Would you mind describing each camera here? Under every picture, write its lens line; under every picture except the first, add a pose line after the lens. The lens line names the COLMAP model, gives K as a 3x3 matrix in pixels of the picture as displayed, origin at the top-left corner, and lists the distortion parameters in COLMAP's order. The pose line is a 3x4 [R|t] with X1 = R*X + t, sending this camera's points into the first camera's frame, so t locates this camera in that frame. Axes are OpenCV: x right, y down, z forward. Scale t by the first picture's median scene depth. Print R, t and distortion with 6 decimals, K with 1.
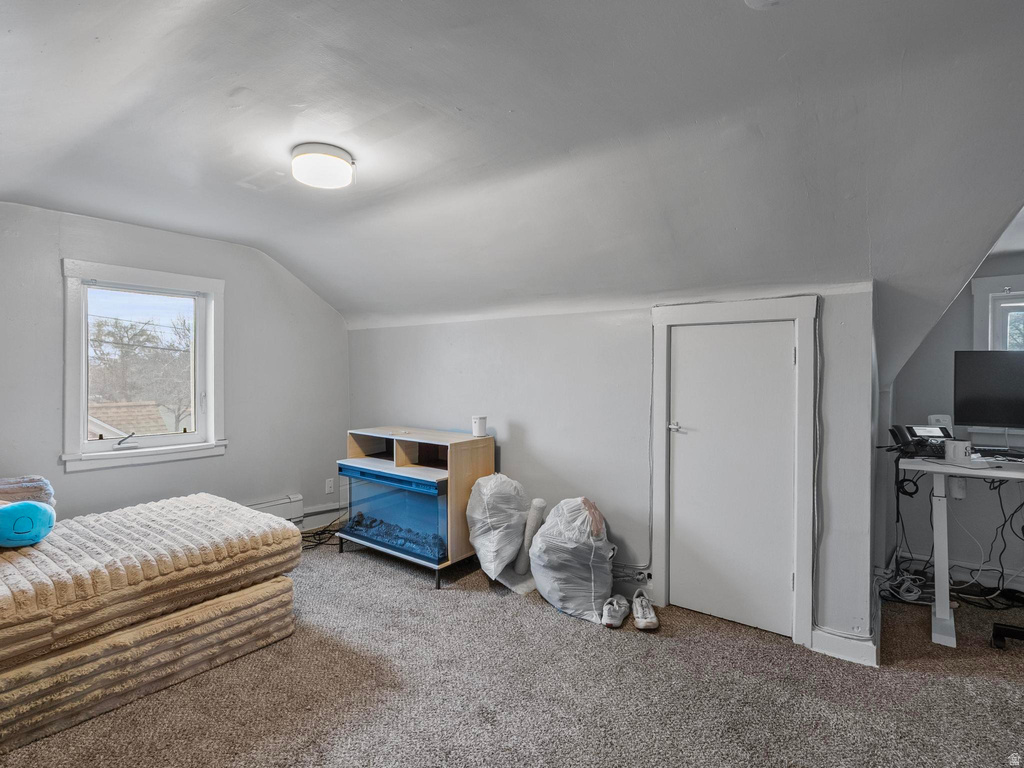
lens RADIAL K [[529.5, 0, 504.9], [0, 529.5, 376.5], [0, 0, 1]] dist [-0.002038, -0.000146]
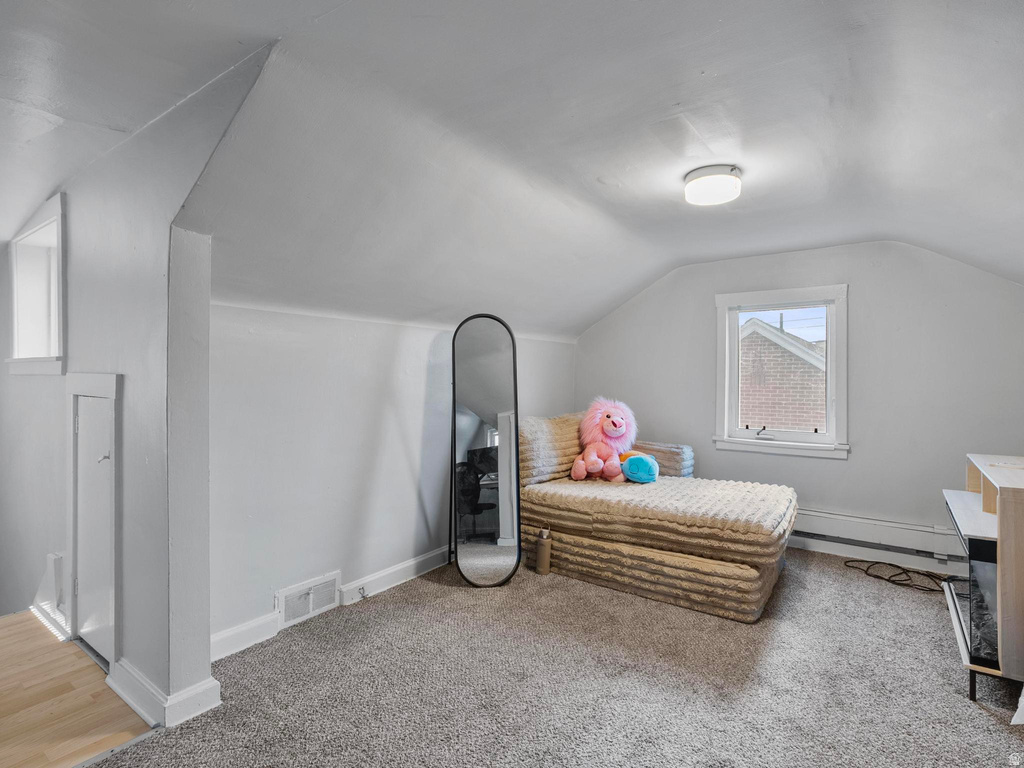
lens RADIAL K [[529.5, 0, 504.9], [0, 529.5, 376.5], [0, 0, 1]] dist [-0.002038, -0.000146]
pose [[0.033167, -0.000438, -0.999450, 0.670388], [-0.008139, 0.999967, -0.000708, -0.003505], [0.999417, 0.008158, 0.033162, 0.490369]]
